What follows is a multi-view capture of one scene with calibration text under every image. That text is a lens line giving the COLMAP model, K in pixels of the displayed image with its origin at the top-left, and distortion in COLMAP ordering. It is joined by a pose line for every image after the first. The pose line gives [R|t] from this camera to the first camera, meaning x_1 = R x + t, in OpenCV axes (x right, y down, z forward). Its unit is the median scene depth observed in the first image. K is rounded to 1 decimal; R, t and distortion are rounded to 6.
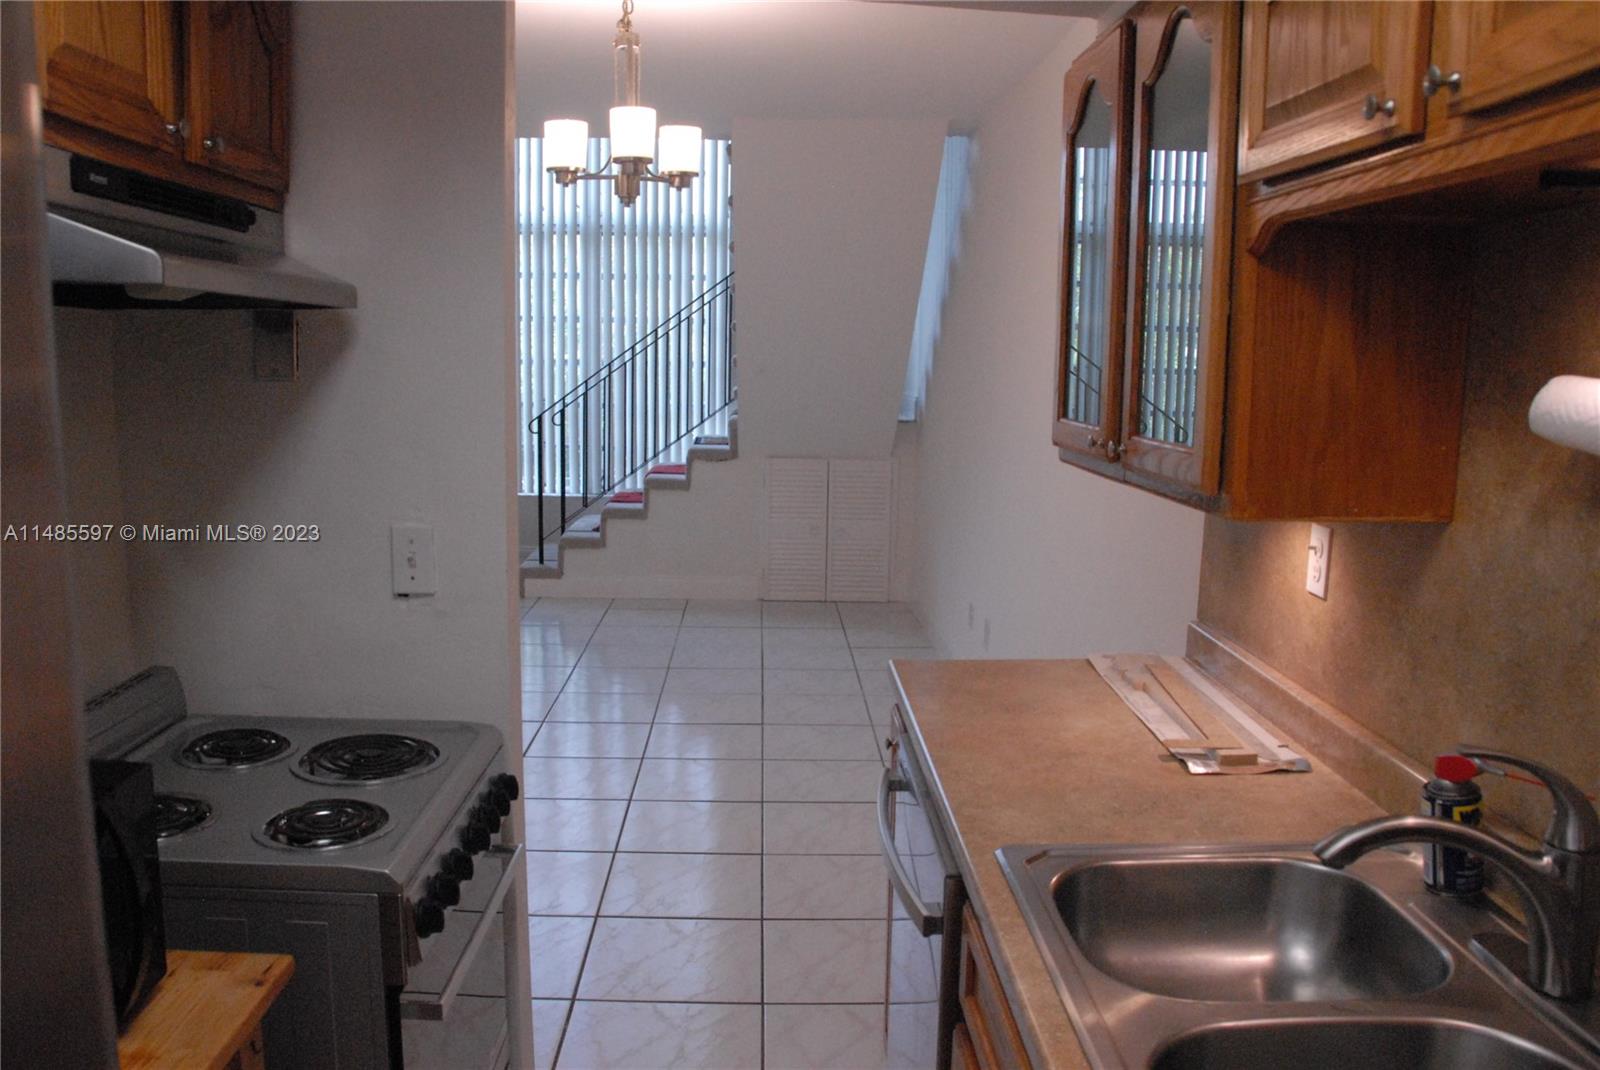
lens RADIAL K [[1247.2, 0, 771.9], [0, 1247.2, 533.4], [0, 0, 1]] dist [-0.168901, 0.126083]
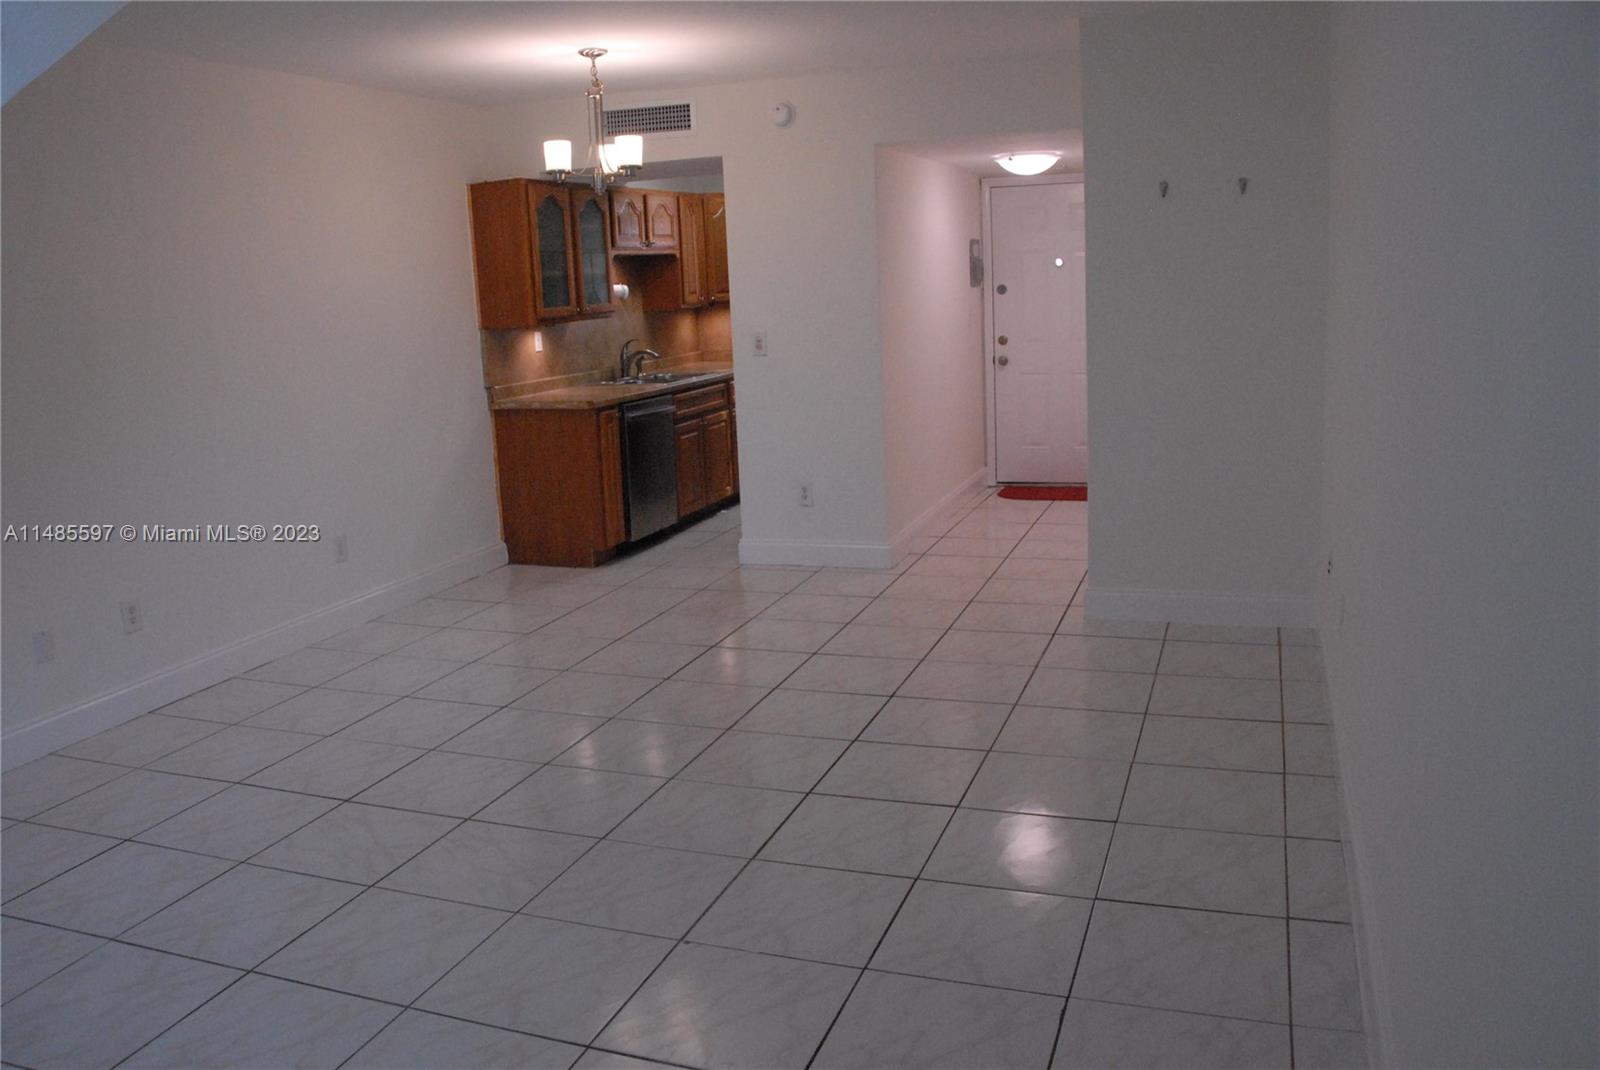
lens RADIAL K [[1247.2, 0, 771.9], [0, 1247.2, 533.4], [0, 0, 1]] dist [-0.168901, 0.126083]
pose [[-0.931425, -0.045334, 0.361099, -1.483581], [0.083033, 0.939571, 0.332134, -0.579561], [-0.354335, 0.339341, -0.871375, 3.984114]]
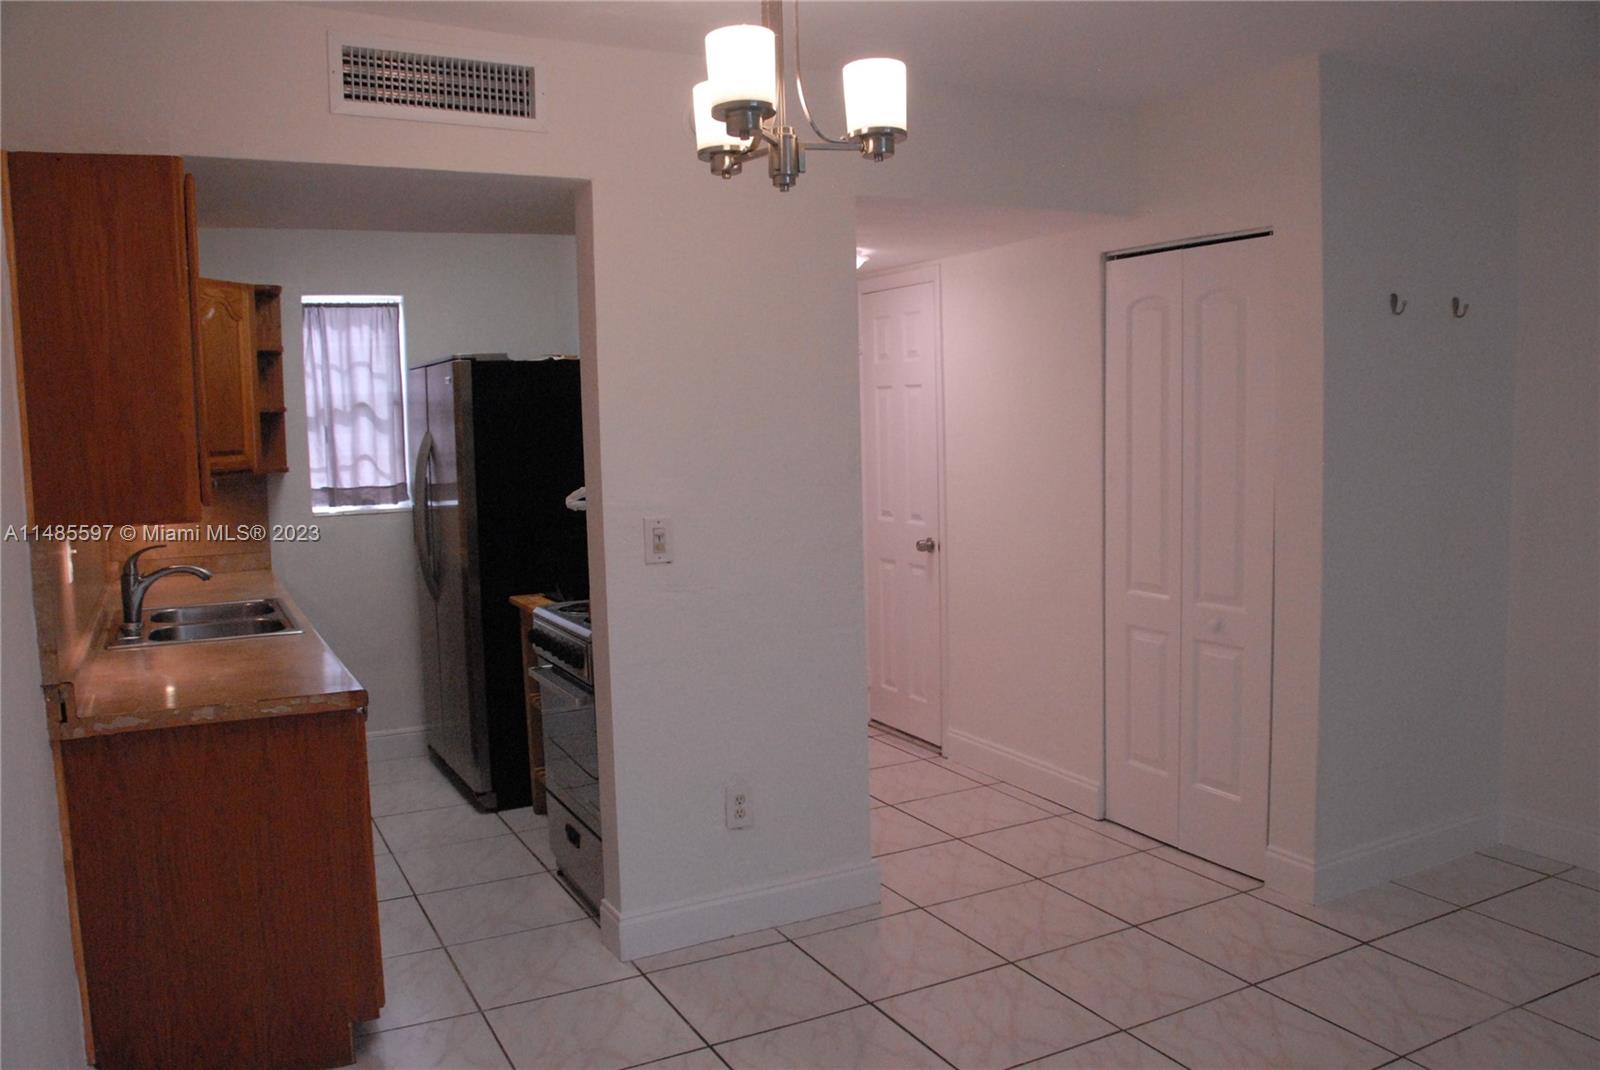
lens RADIAL K [[1247.2, 0, 771.9], [0, 1247.2, 533.4], [0, 0, 1]] dist [-0.168901, 0.126083]
pose [[-0.896650, 0.051802, -0.439699, 0.303729], [-0.048006, 0.975901, 0.212868, -0.359487], [0.440130, 0.211977, -0.872555, 2.599509]]
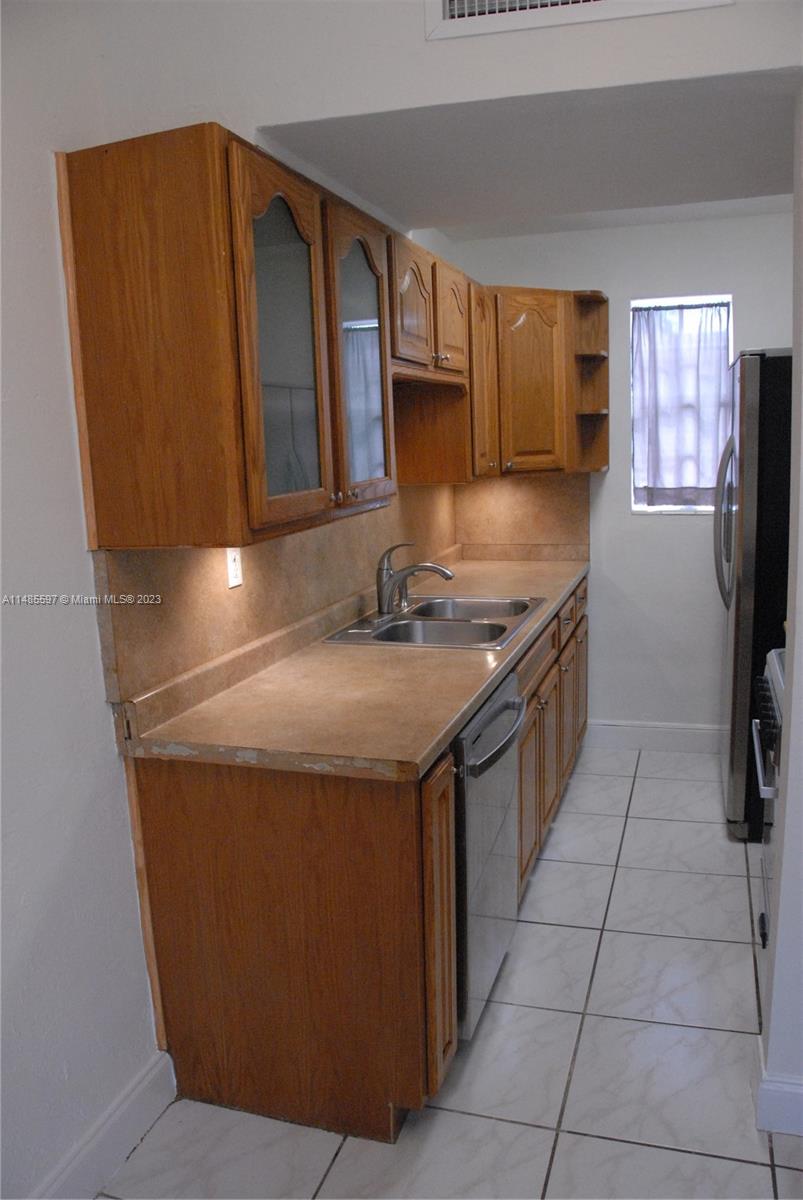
lens RADIAL K [[935.4, 0, 396.0], [0, 935.4, 616.5], [0, 0, 1]] dist [-0.168901, 0.126083]
pose [[-0.948473, -0.035998, 0.314806, -0.128704], [0.070823, 0.944305, 0.321361, -0.277588], [-0.308841, 0.327098, -0.893098, 1.965302]]
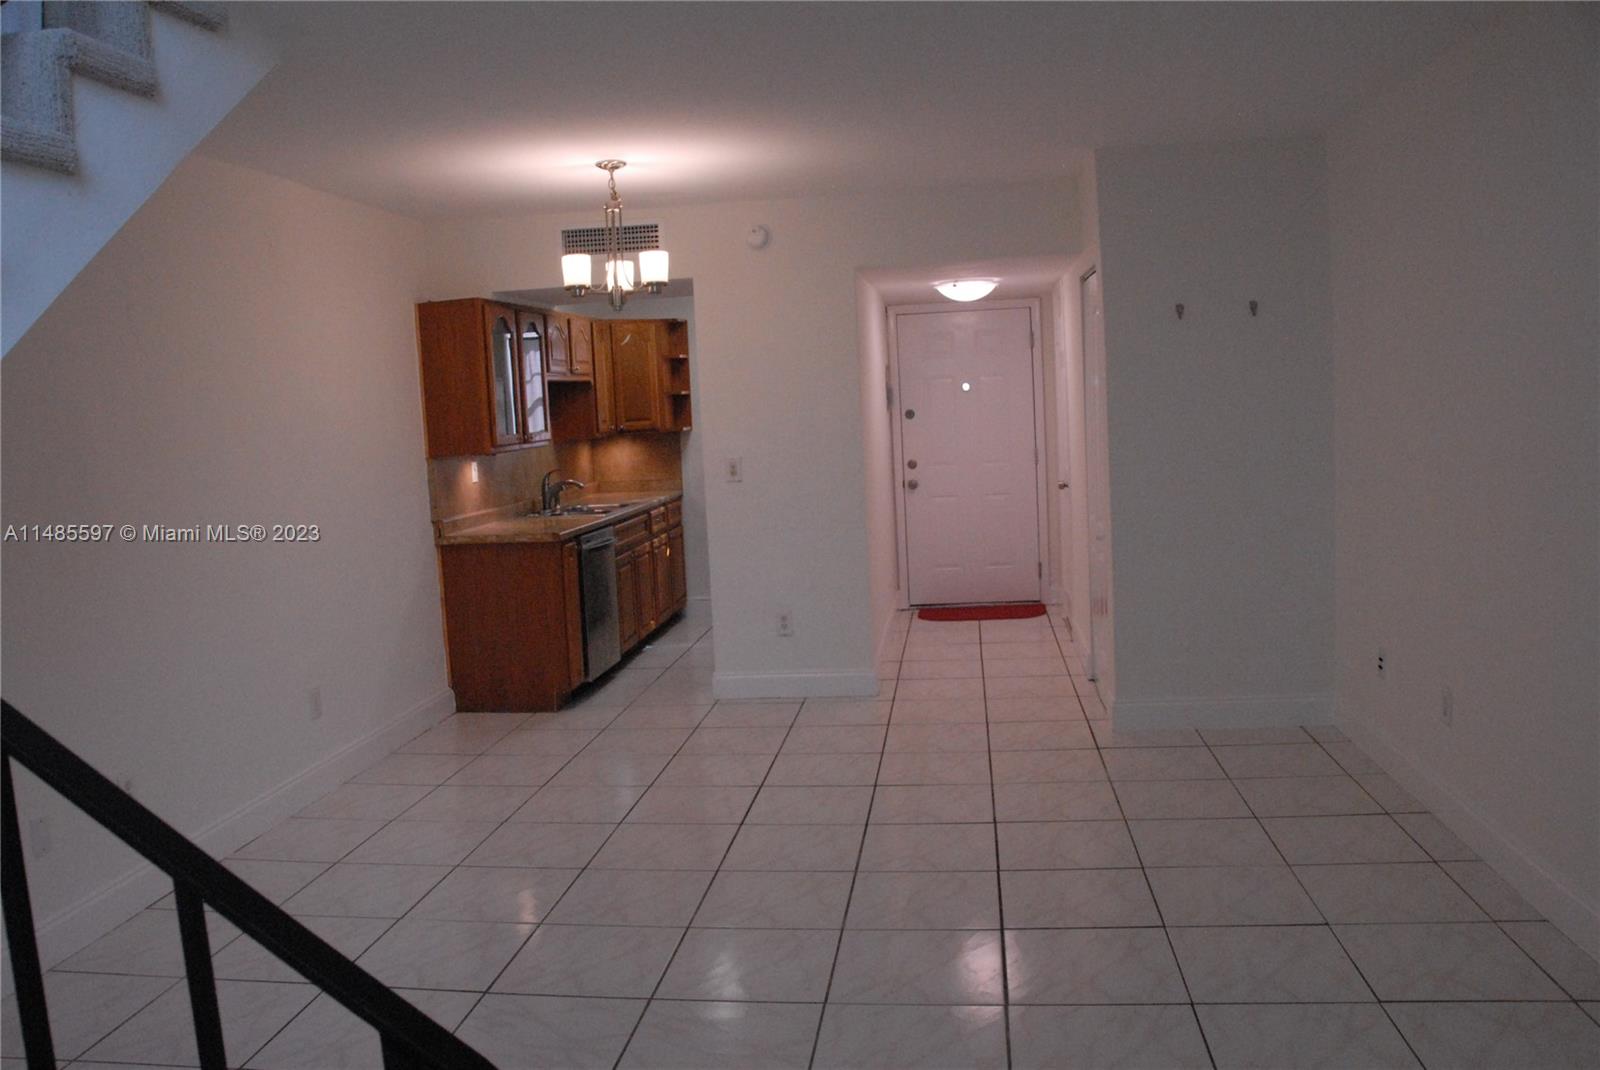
lens RADIAL K [[1247.2, 0, 771.9], [0, 1247.2, 533.4], [0, 0, 1]] dist [-0.168901, 0.126083]
pose [[-0.987519, 0.019912, 0.156234, -0.861273], [0.058185, 0.967925, 0.244409, -0.579338], [-0.146356, 0.250449, -0.957003, 4.043044]]
